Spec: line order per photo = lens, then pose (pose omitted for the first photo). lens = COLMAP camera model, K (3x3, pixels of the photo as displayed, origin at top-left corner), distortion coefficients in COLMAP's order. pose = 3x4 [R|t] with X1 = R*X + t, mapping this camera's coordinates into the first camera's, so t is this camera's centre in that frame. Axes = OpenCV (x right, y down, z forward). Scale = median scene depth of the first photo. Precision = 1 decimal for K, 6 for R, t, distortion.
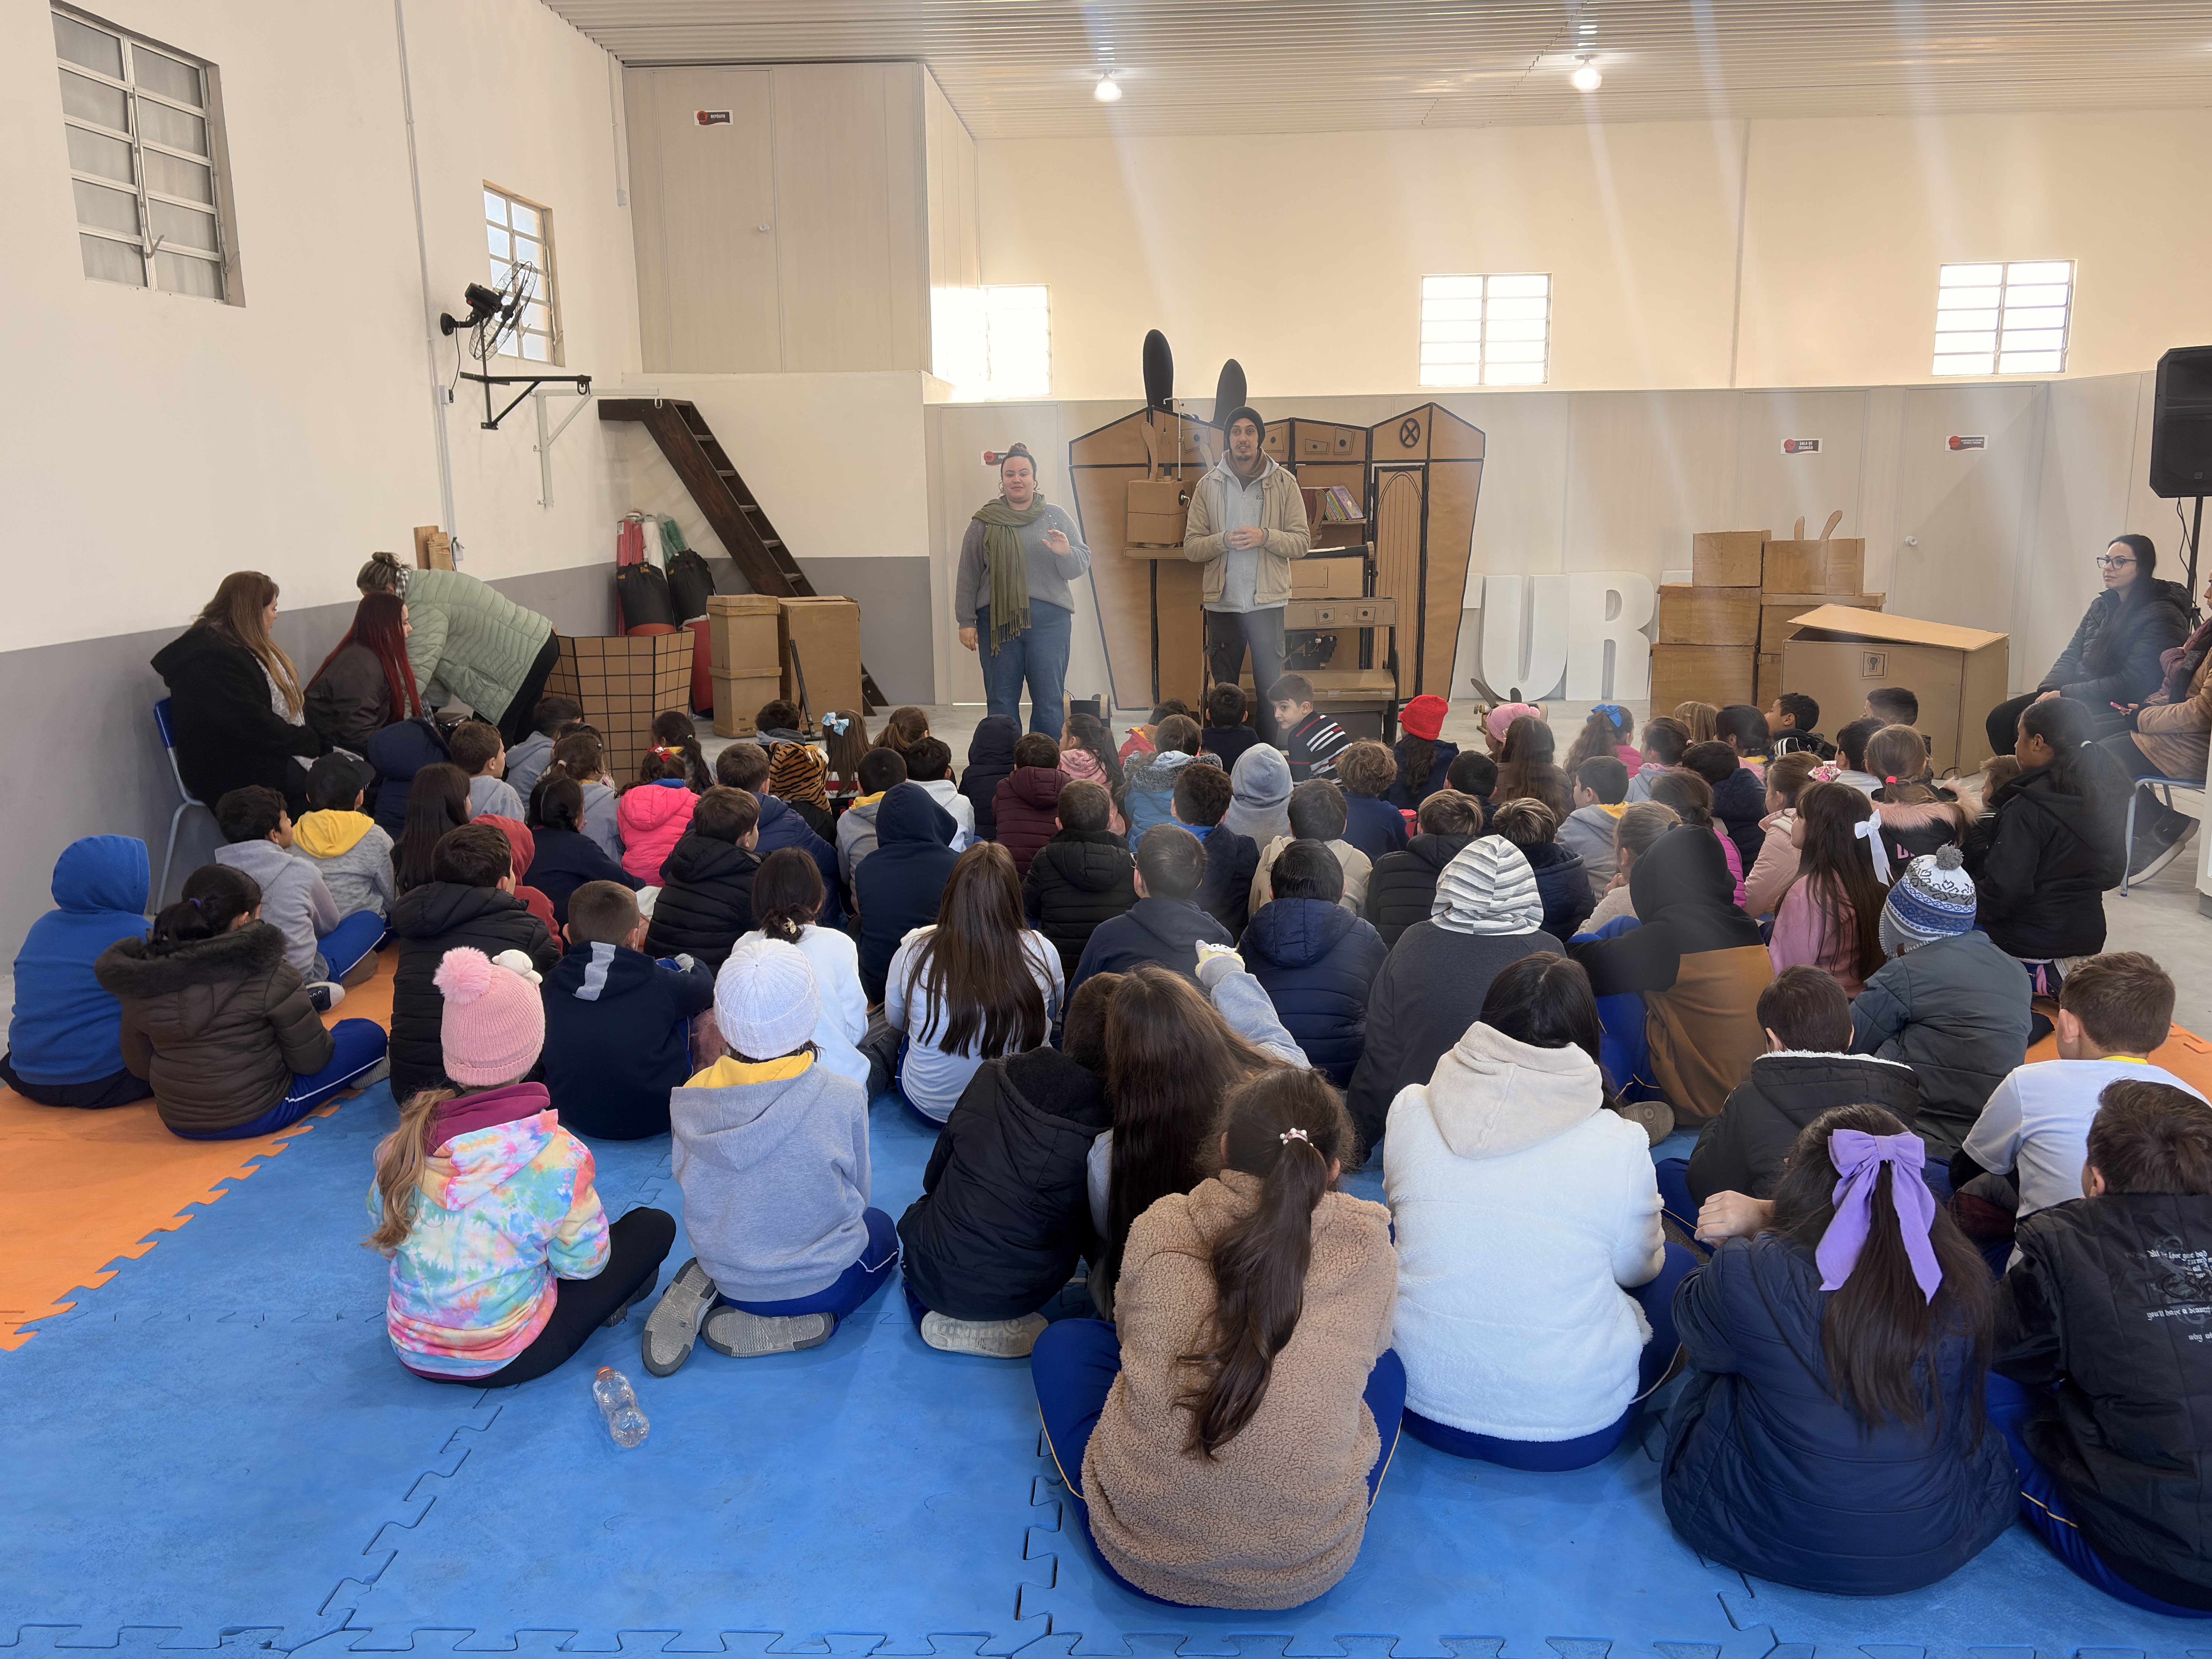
lens RADIAL K [[1758.5, 0, 1106.0], [0, 1758.5, 829.5], [0, 0, 1]] dist [0.103876, -0.194310]
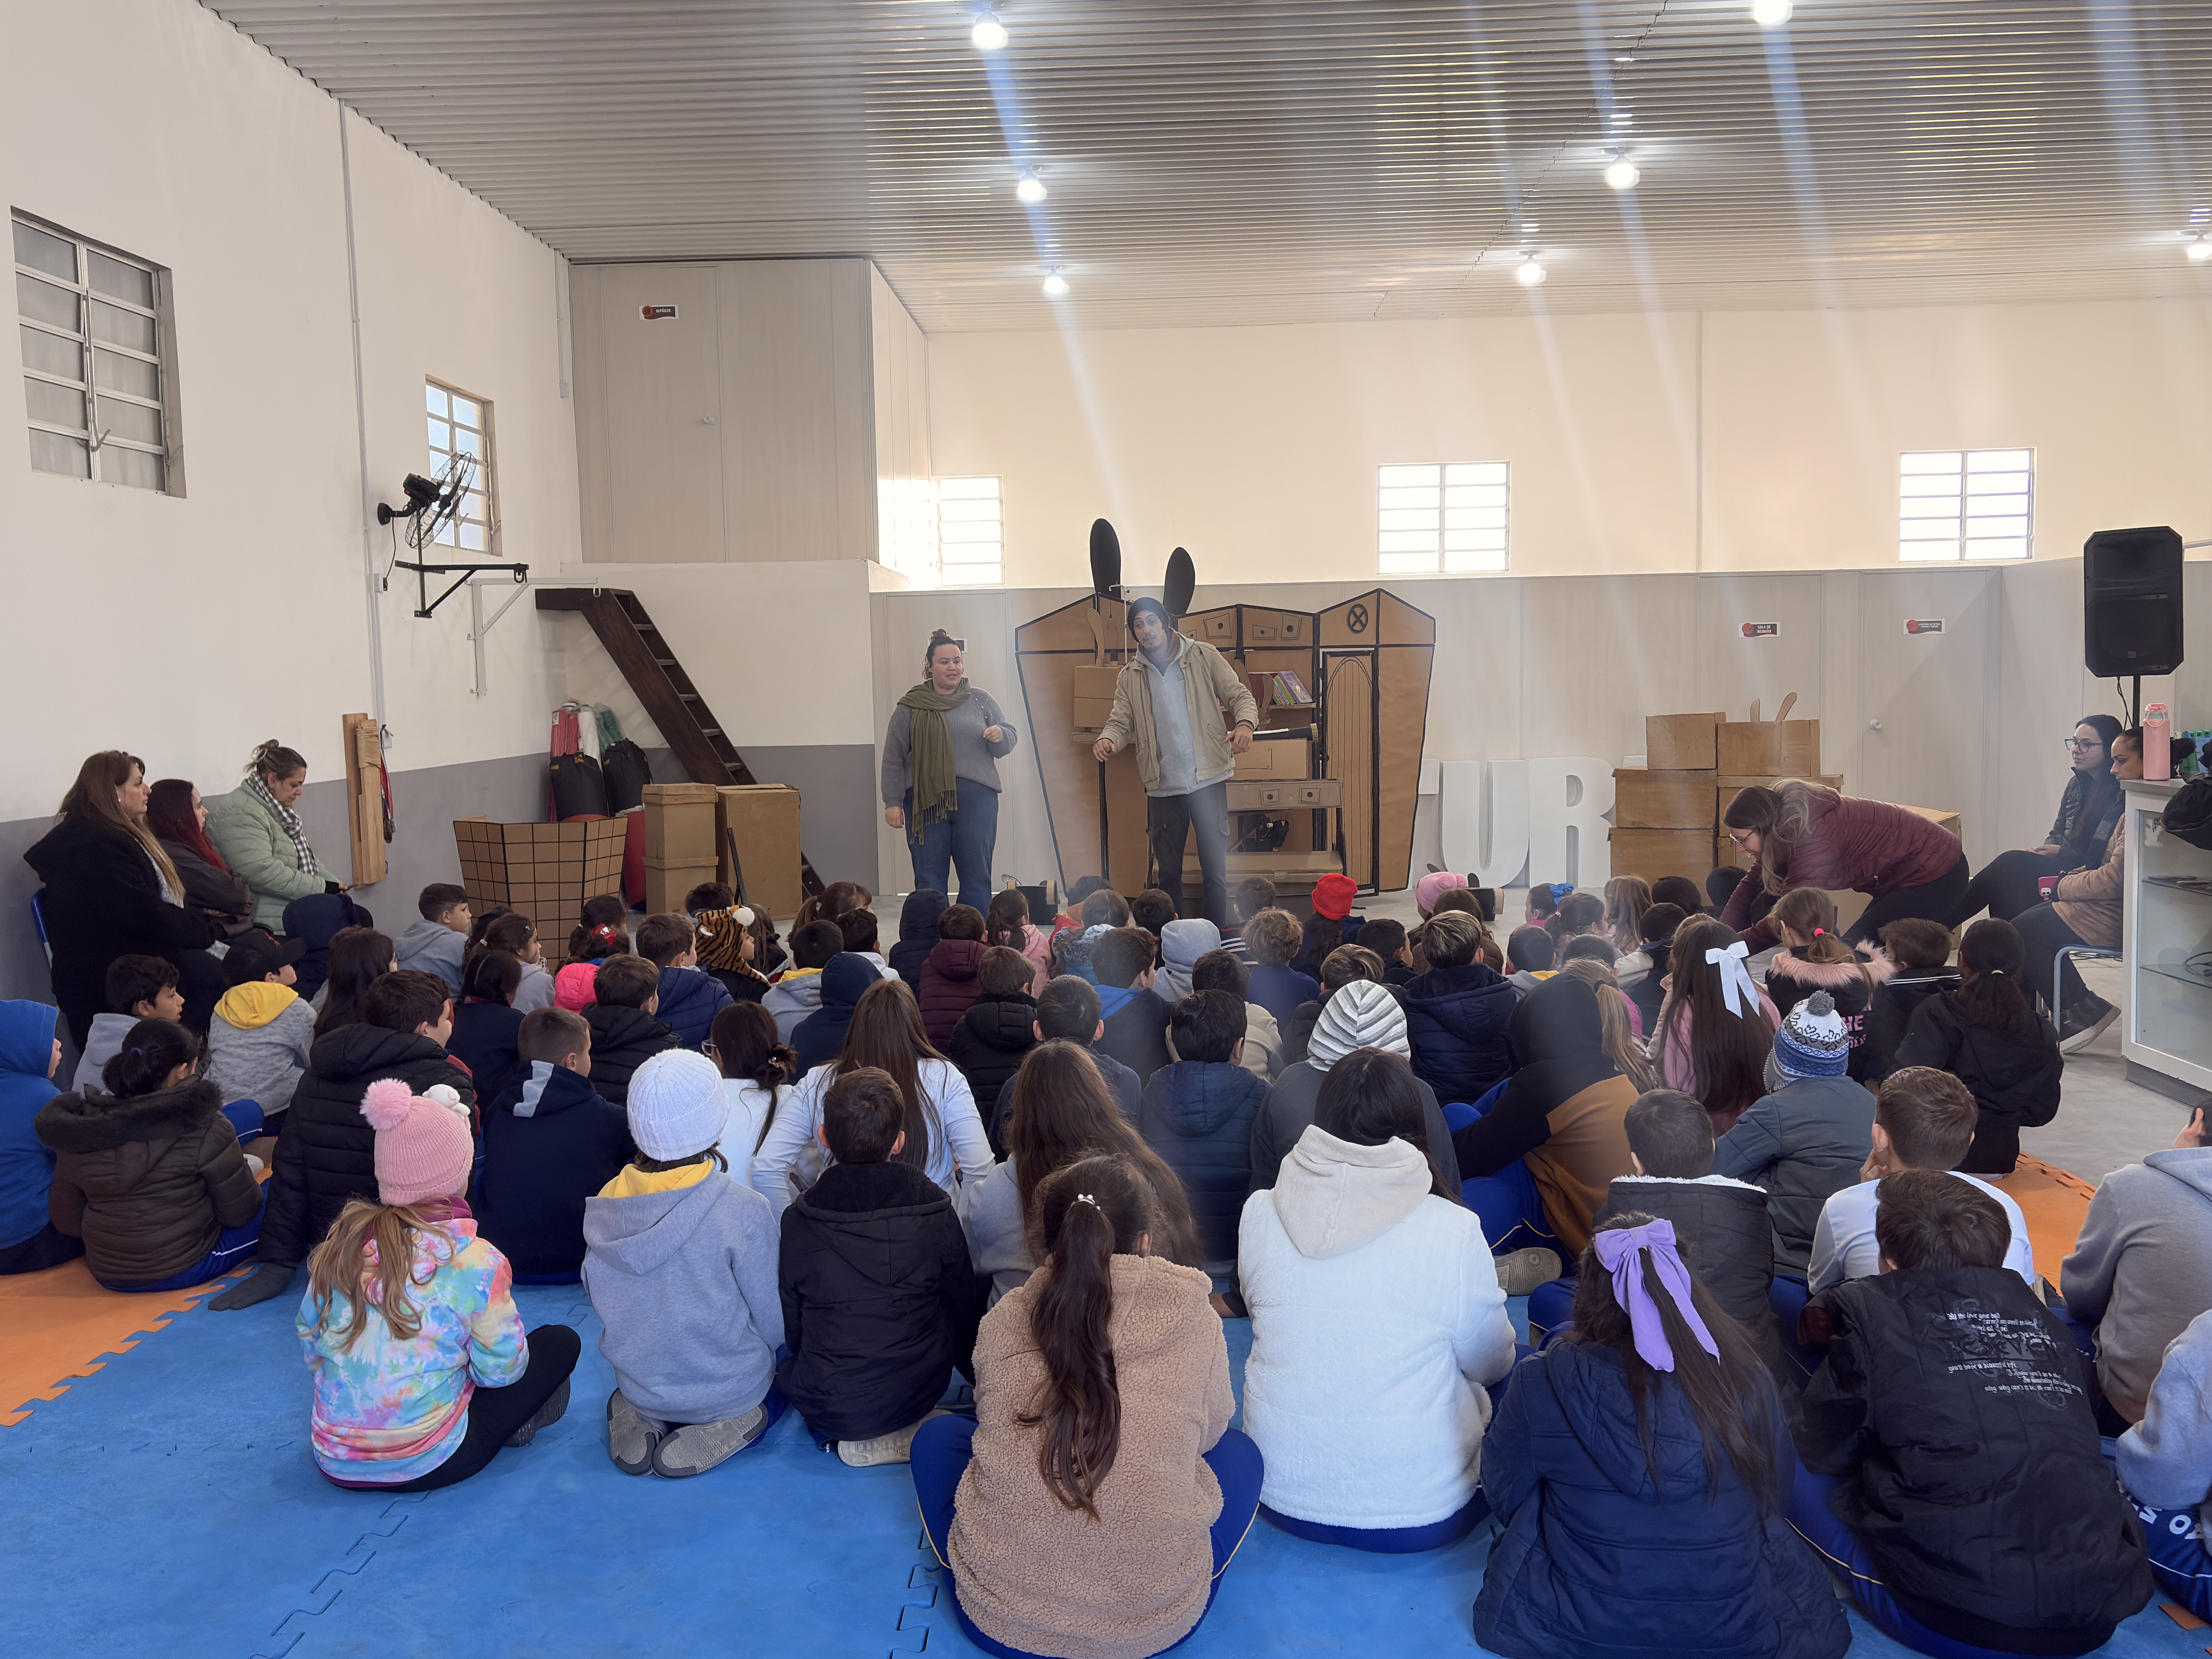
lens RADIAL K [[1904.8, 0, 1106.0], [0, 1904.8, 829.5], [0, 0, 1]] dist [0.218139, -0.615291]
pose [[0.999896, -0.005625, 0.013317, 0.015982], [0.007105, 0.993474, -0.113837, 0.015831], [-0.012590, 0.113919, 0.993410, -0.055195]]
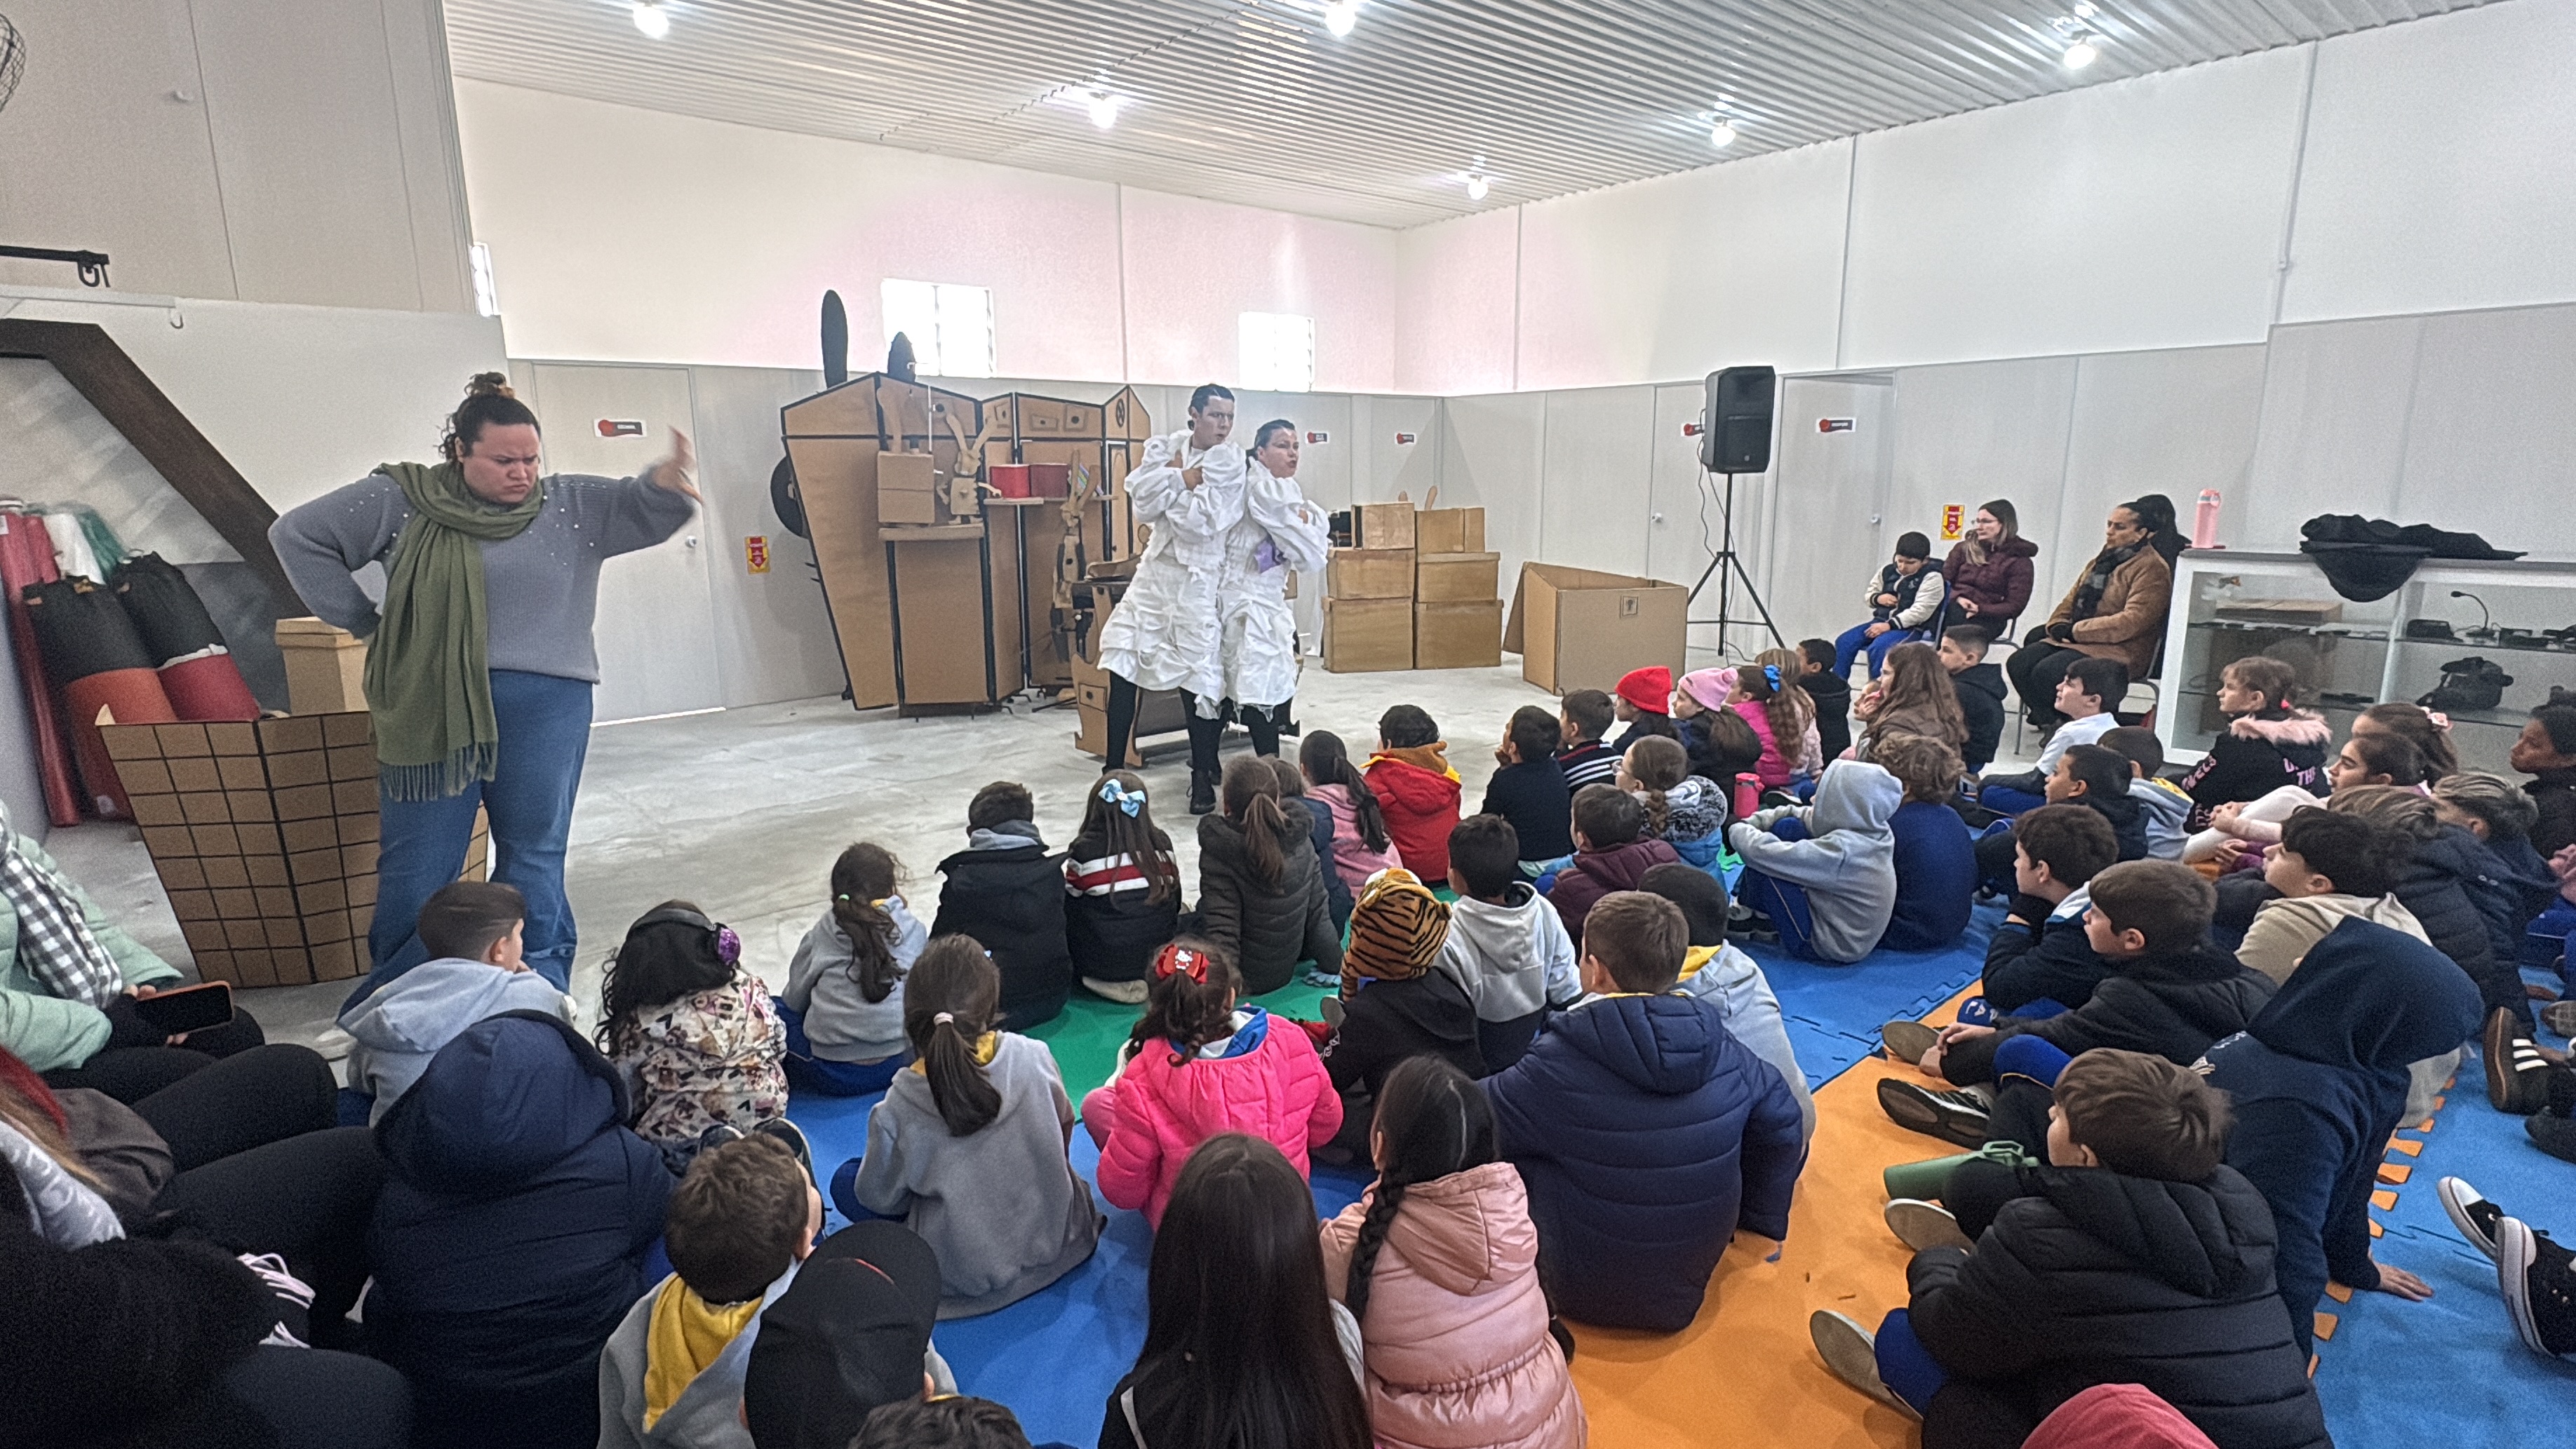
lens RADIAL K [[1237.3, 0, 1288.0], [0, 1237.3, 724.5], [0, 0, 1]] dist [0.001732, 0.000656]
pose [[0.733598, -0.131473, 0.666745, -0.275018], [0.130521, 0.990100, 0.051627, -0.070758], [-0.666932, 0.049151, 0.743496, 0.422831]]
